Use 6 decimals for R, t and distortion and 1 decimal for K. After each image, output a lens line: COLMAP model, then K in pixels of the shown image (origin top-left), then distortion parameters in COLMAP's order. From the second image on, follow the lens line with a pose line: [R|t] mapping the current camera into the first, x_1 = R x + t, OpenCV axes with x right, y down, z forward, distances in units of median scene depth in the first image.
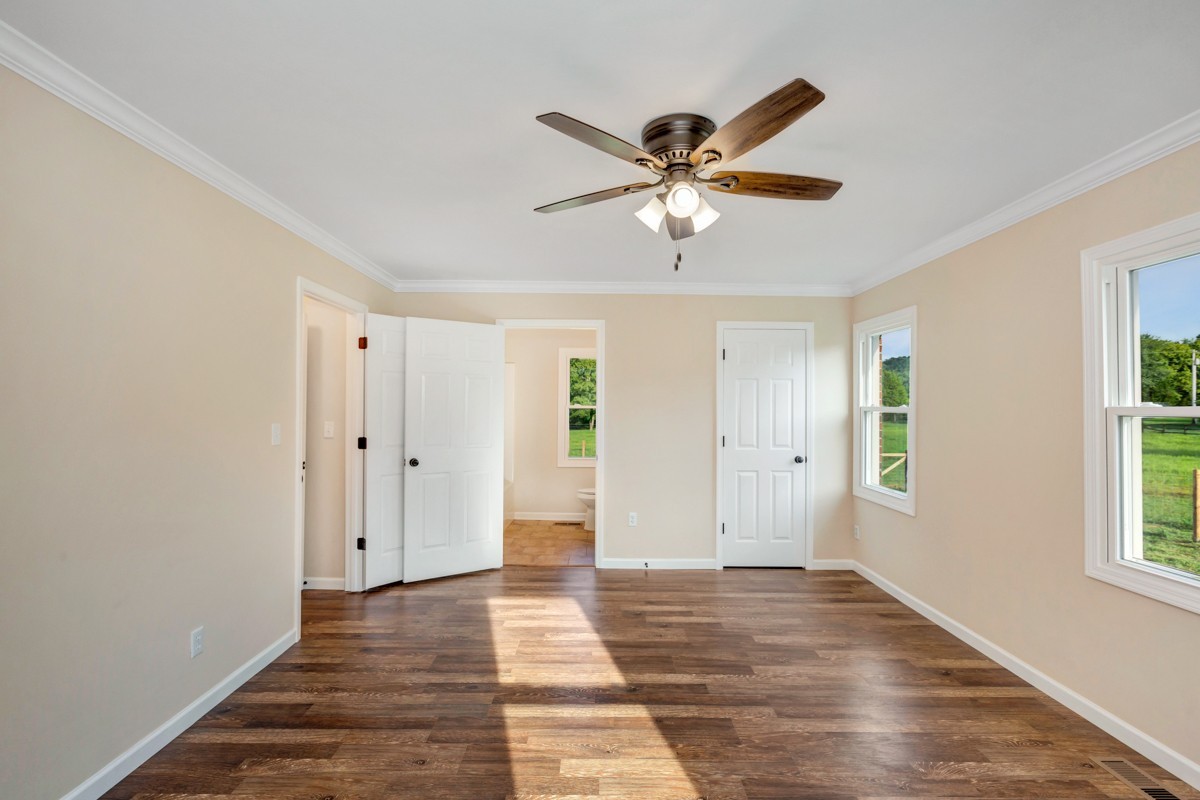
lens RADIAL K [[539.0, 0, 602.5], [0, 539.0, 399.1], [0, 0, 1]] dist [-0.003129, 0.000814]
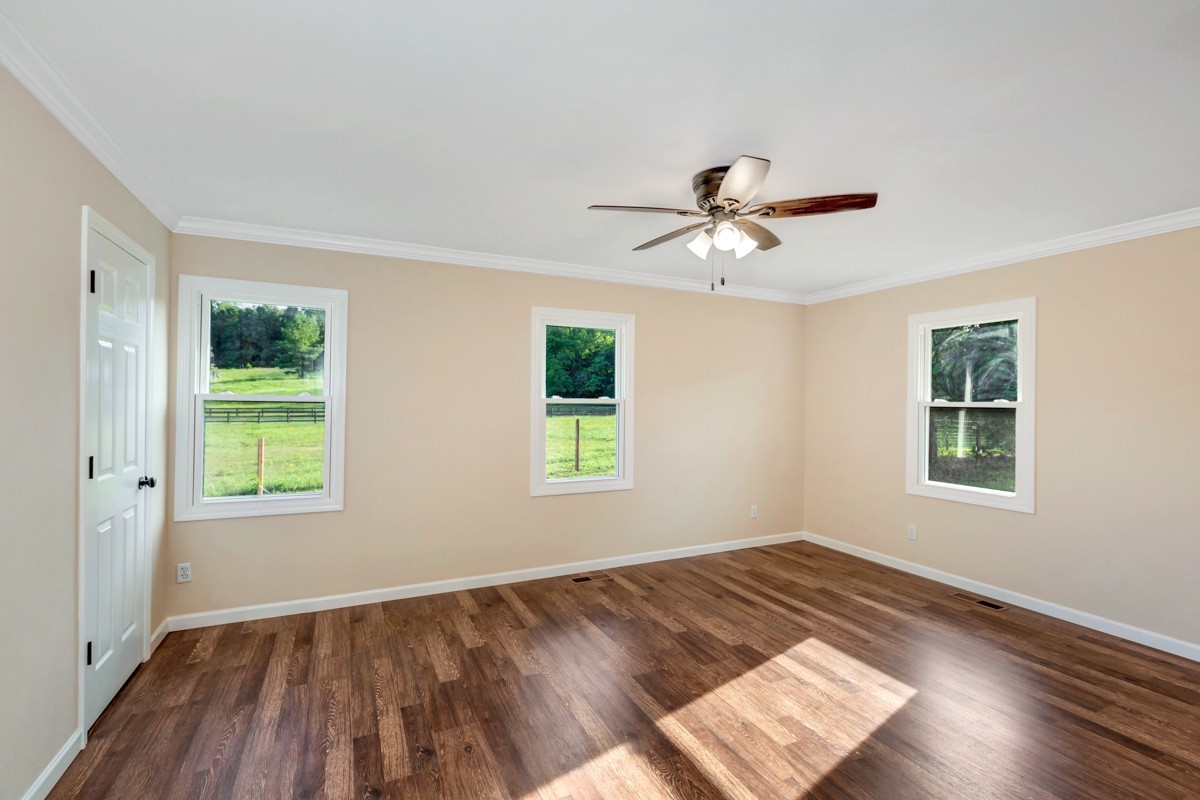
lens RADIAL K [[539.0, 0, 605.4], [0, 539.0, 394.7], [0, 0, 1]] dist [-0.003129, 0.000814]
pose [[-0.432789, 0.000031, 0.901495, -0.706997], [-0.023521, 0.999659, -0.011326, 0.020079], [-0.901188, -0.026106, -0.432641, 1.465013]]
